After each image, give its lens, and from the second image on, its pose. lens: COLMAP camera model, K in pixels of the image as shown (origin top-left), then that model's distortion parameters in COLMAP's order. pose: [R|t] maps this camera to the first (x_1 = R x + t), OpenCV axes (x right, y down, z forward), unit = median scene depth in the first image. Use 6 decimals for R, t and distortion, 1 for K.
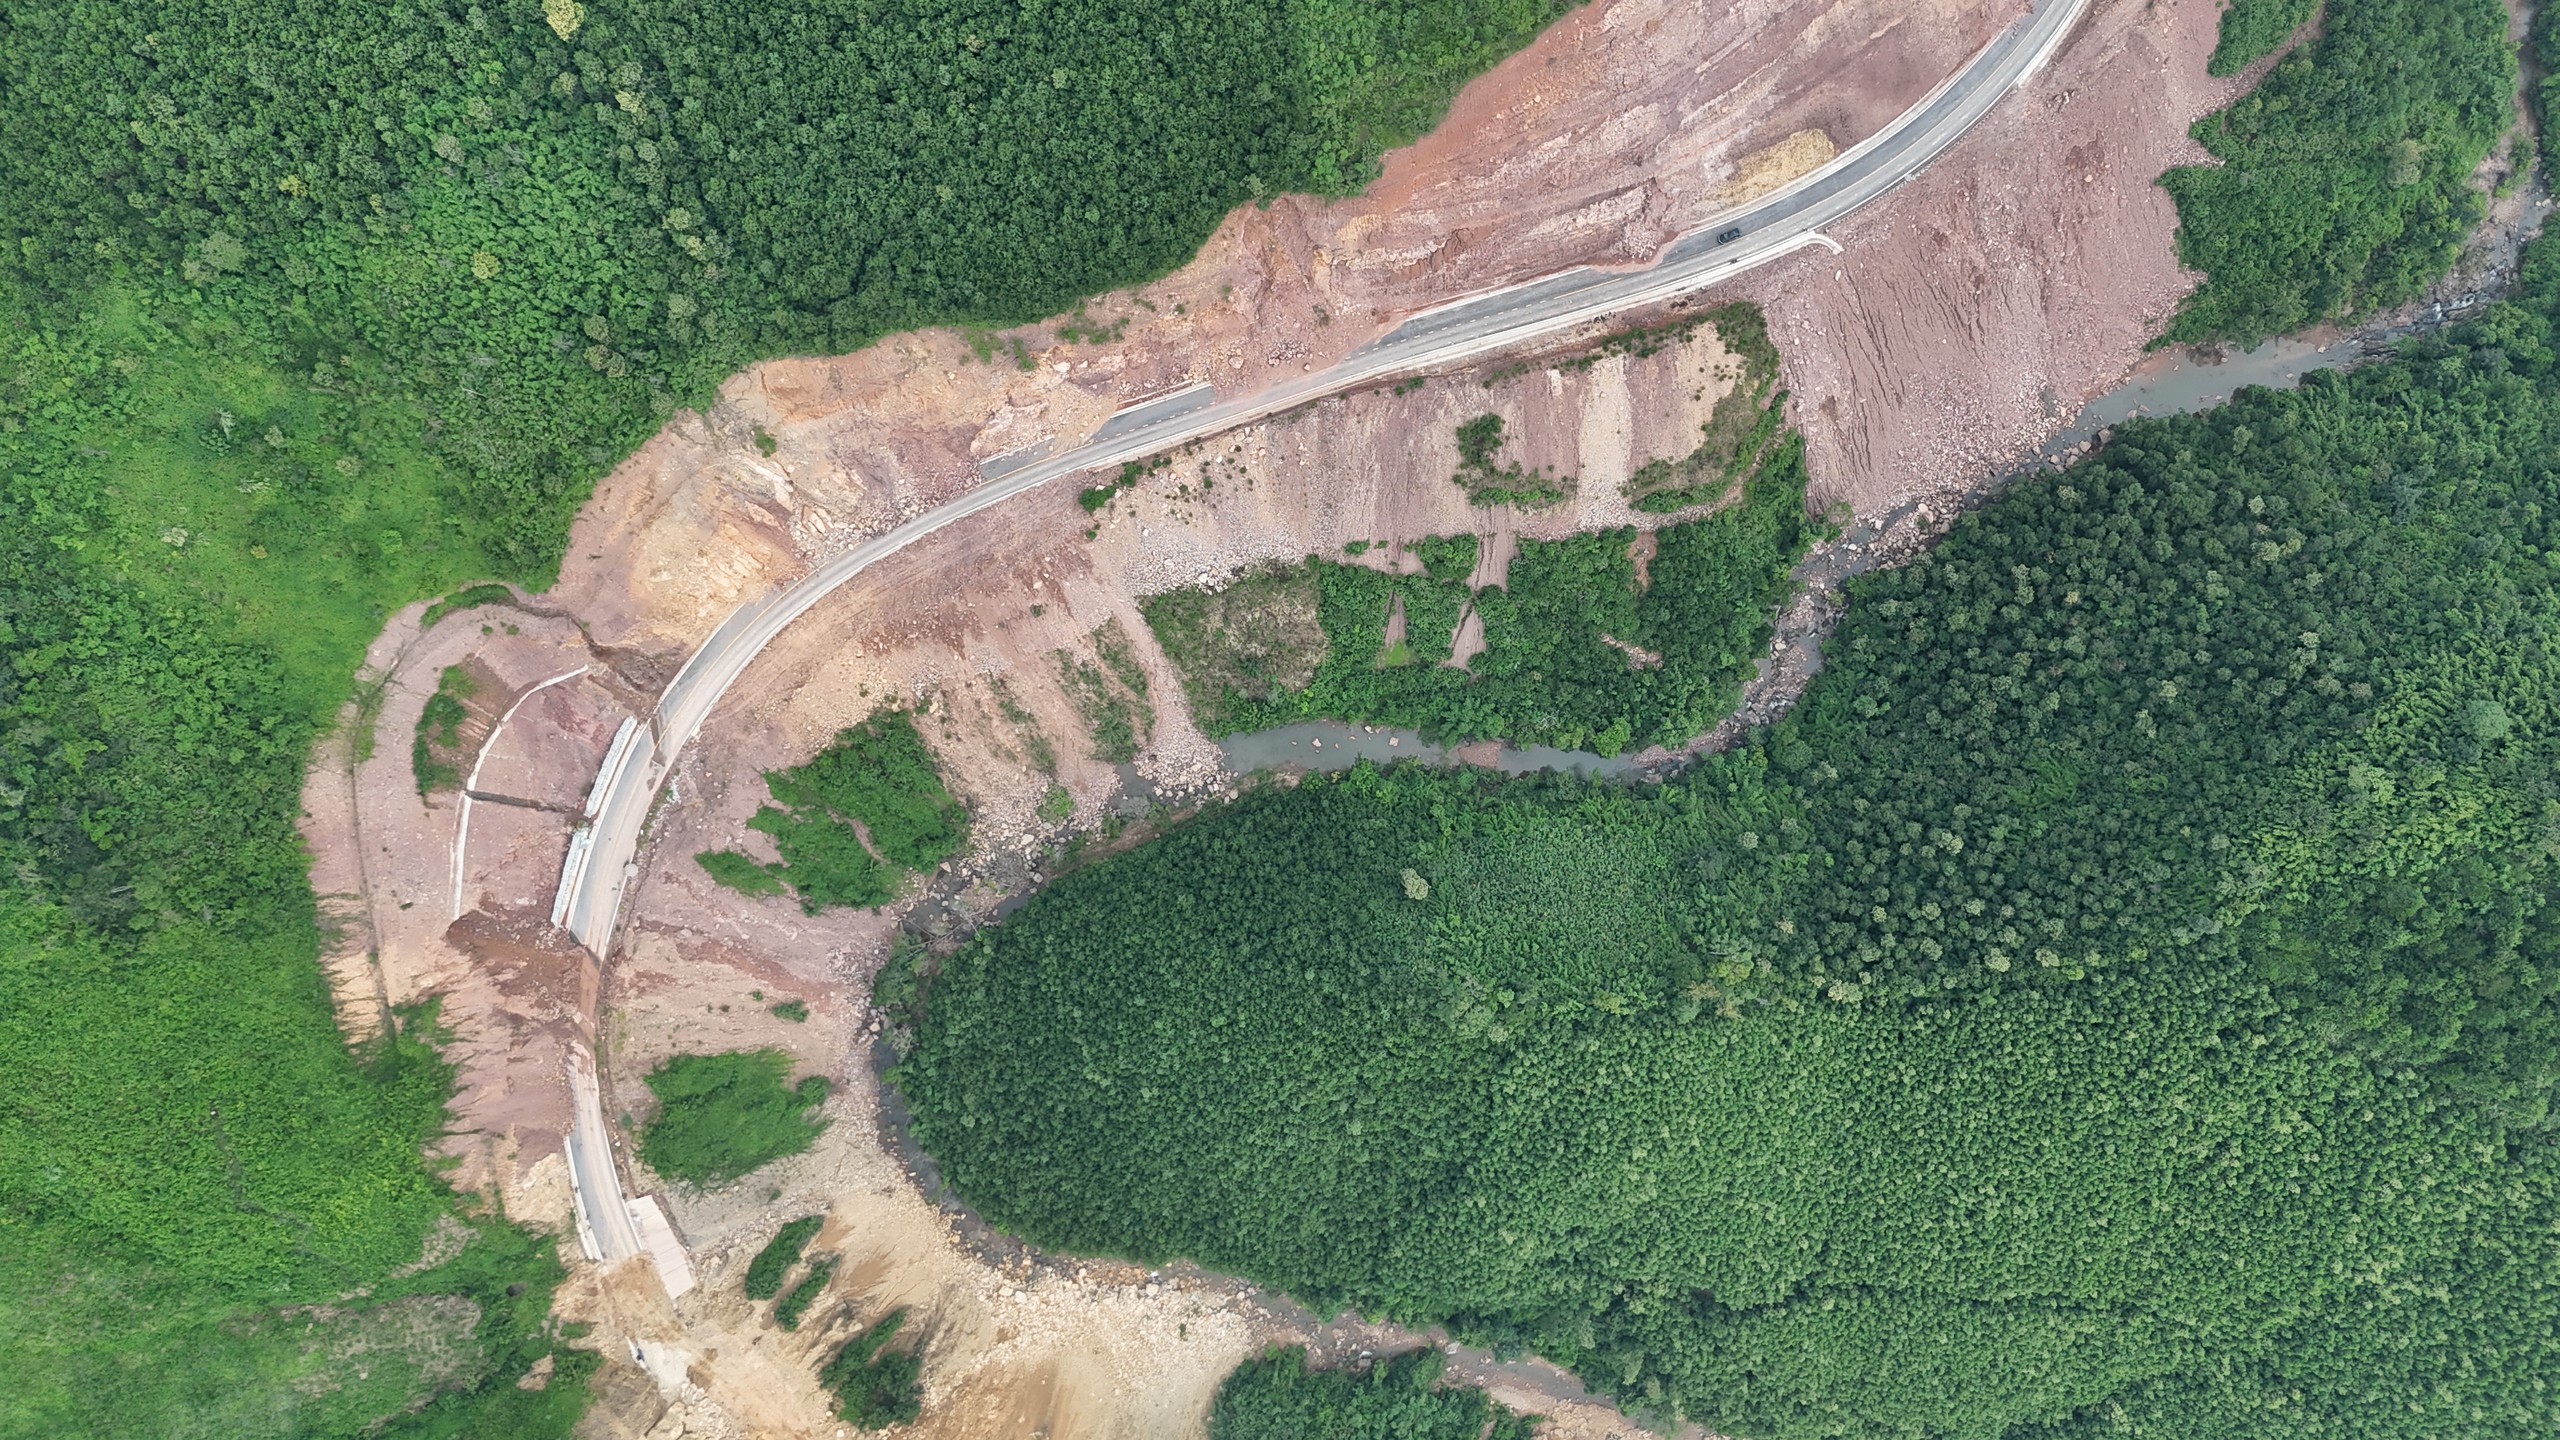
lens RADIAL K [[1879.5, 0, 1289.2], [0, 1879.5, 719.8], [0, 0, 1]] dist [0.073949, -0.065385]
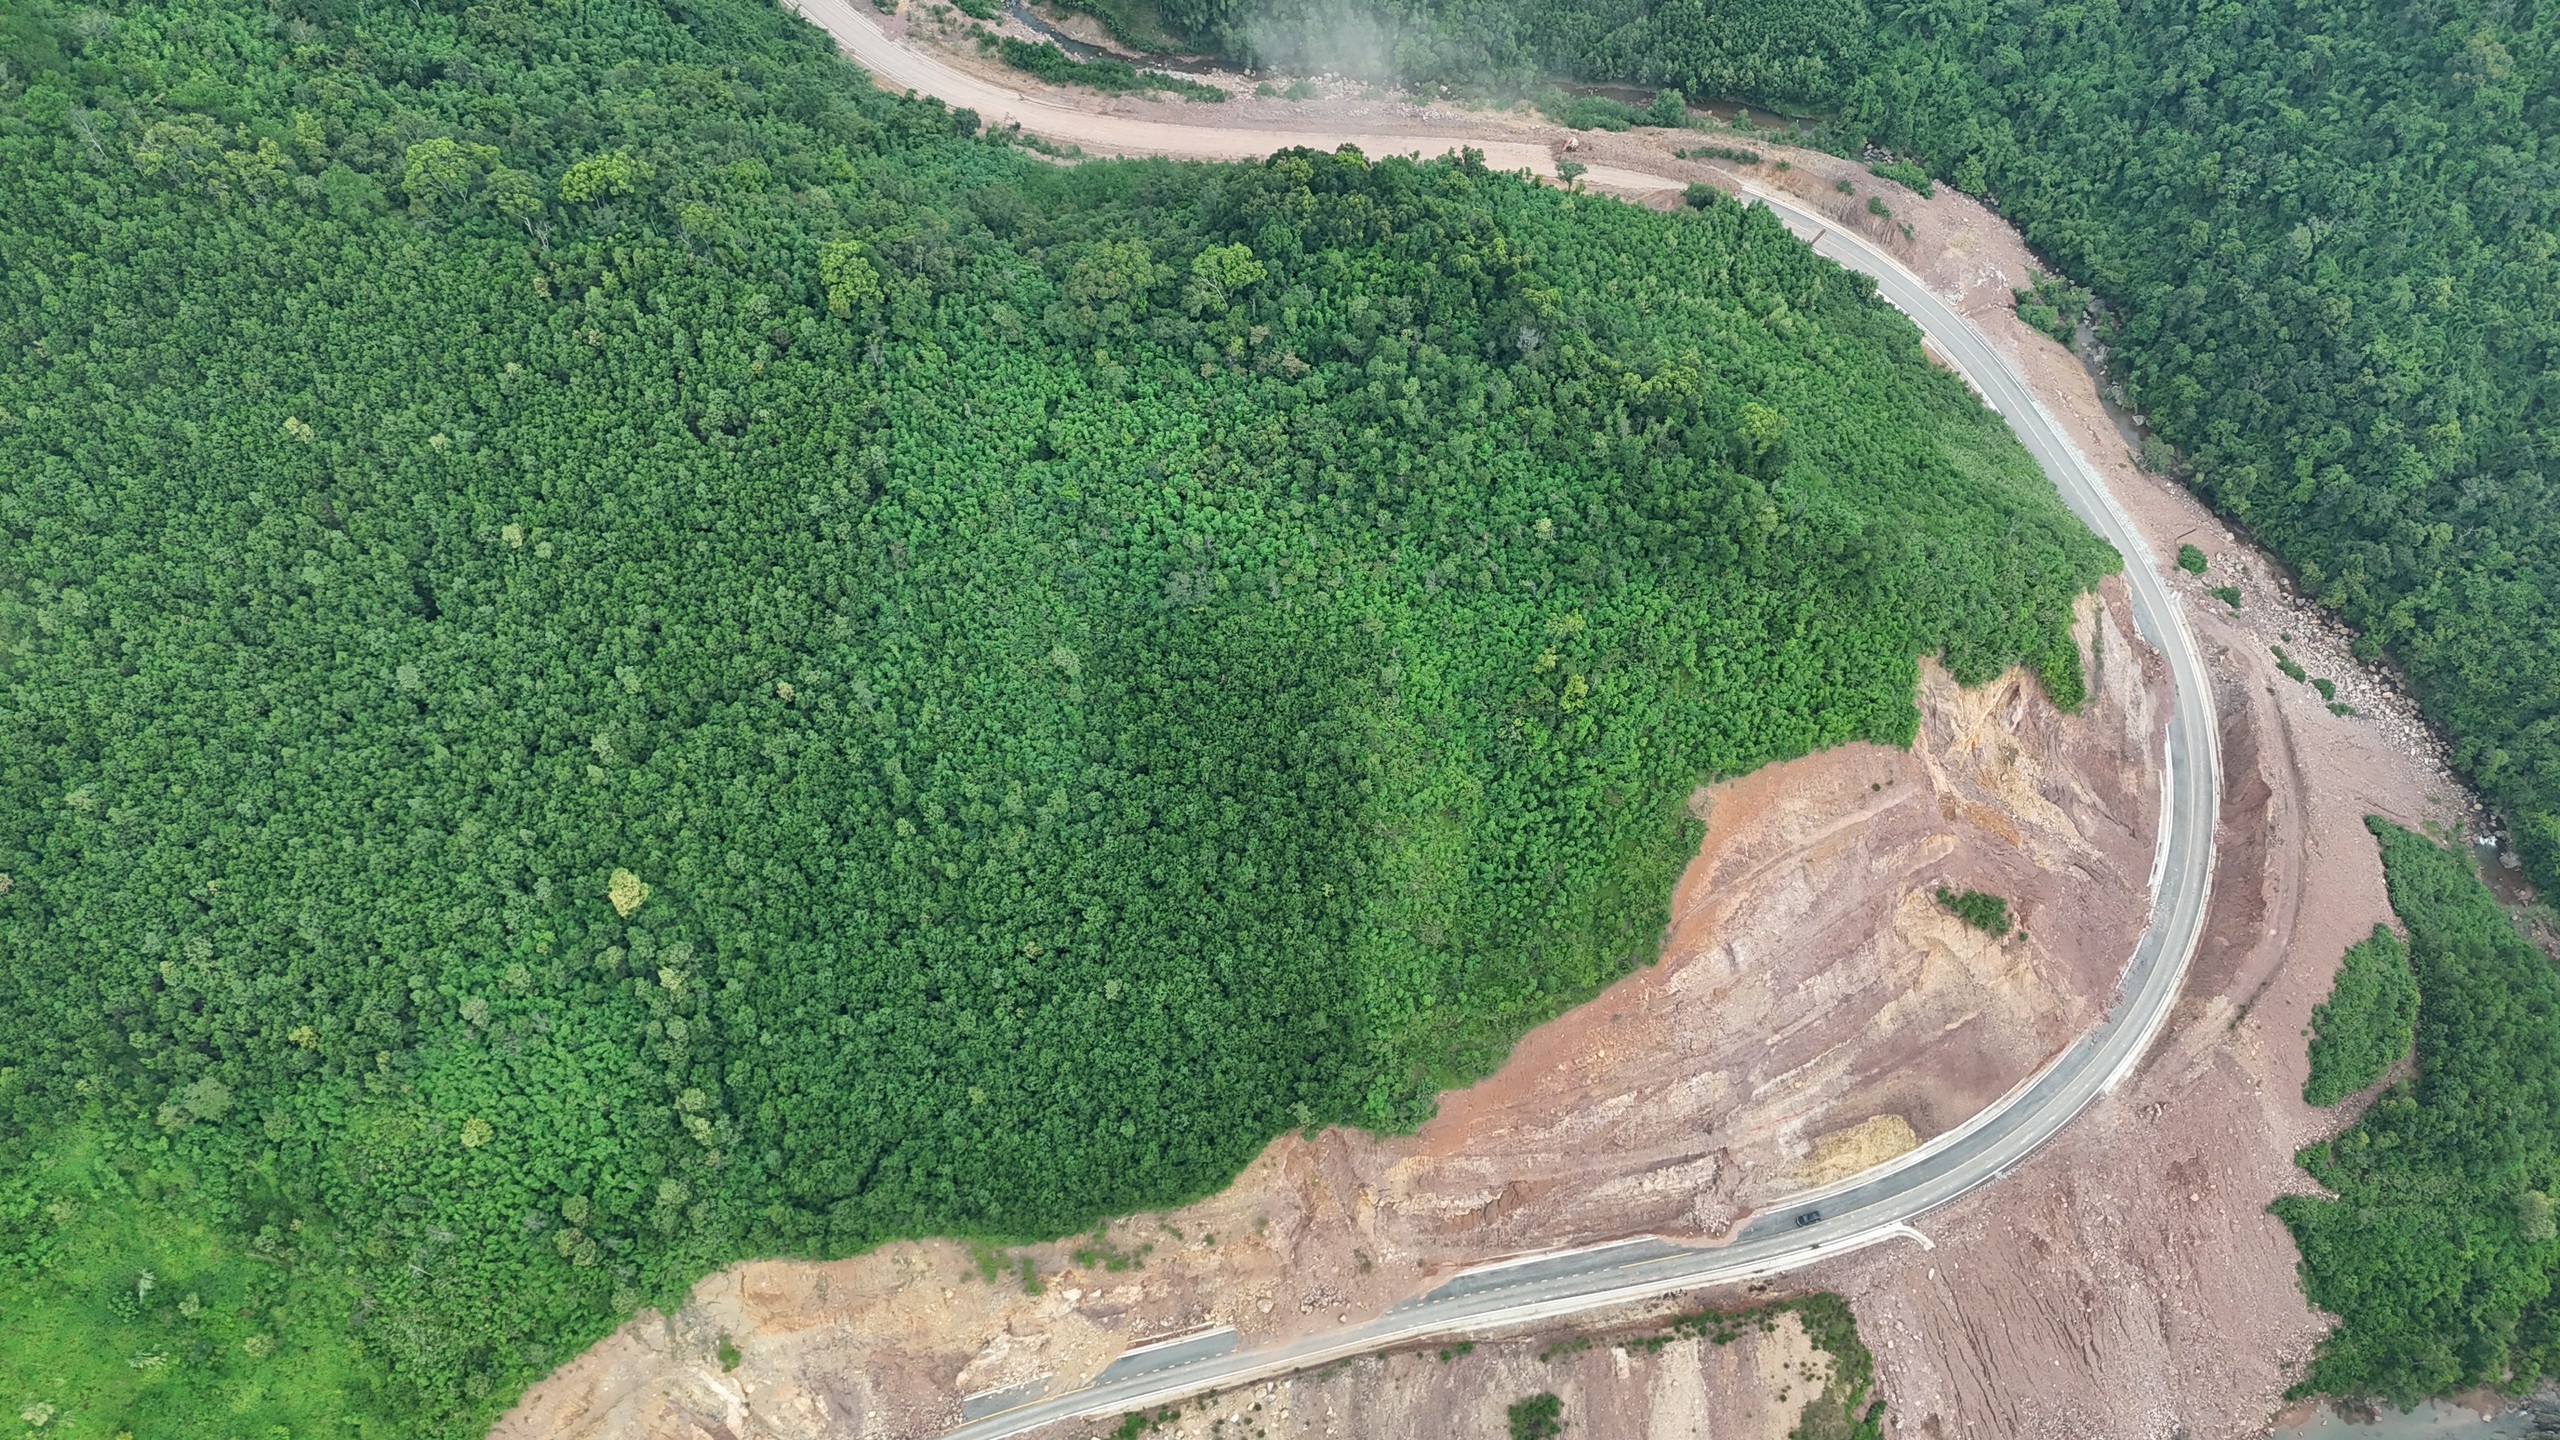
lens RADIAL K [[1879.5, 0, 1289.2], [0, 1879.5, 719.8], [0, 0, 1]] dist [0.073949, -0.065385]
pose [[0.996155, 0.076879, -0.041999, -0.000136], [-0.087603, 0.873555, -0.478777, -0.002519], [-0.000119, 0.480615, 0.876932, 0.076849]]
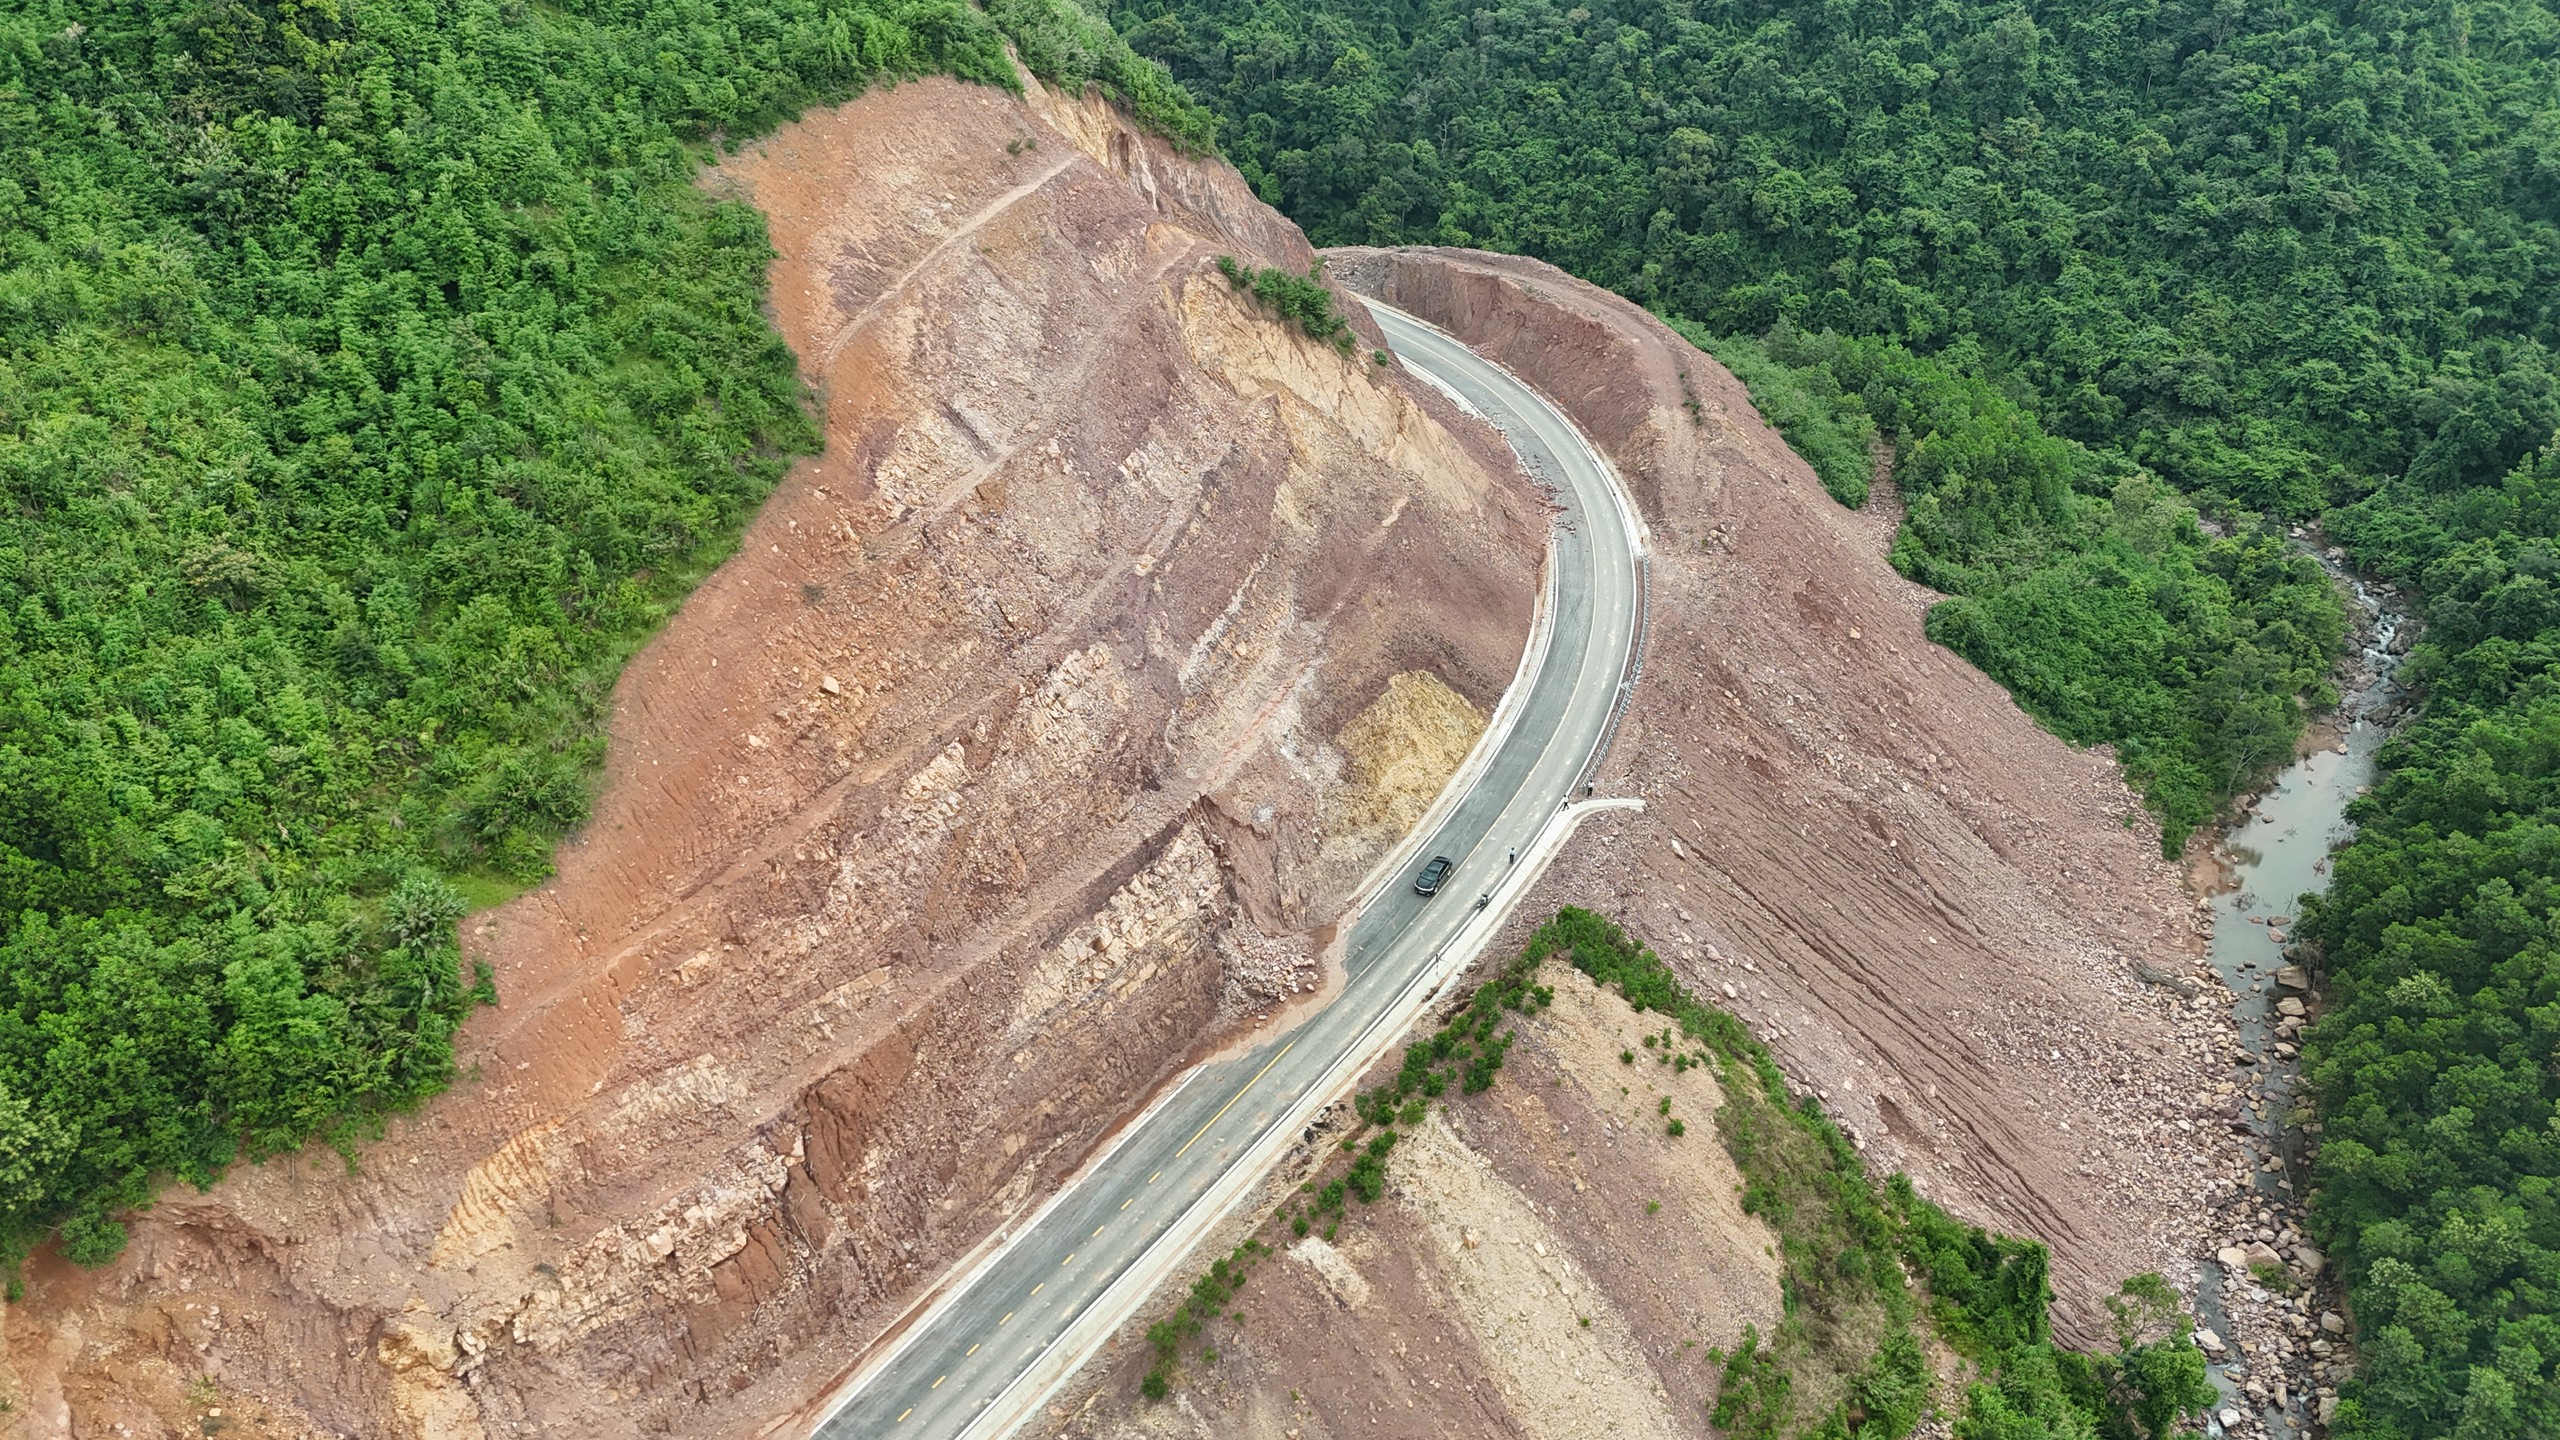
lens RADIAL K [[1879.5, 0, 1289.2], [0, 1879.5, 719.8], [0, 0, 1]] dist [0.073949, -0.065385]
pose [[0.787366, -0.331222, 0.519948, 0.003365], [0.616461, 0.415473, -0.668848, -0.012744], [0.005512, 0.847157, 0.531315, 0.807608]]
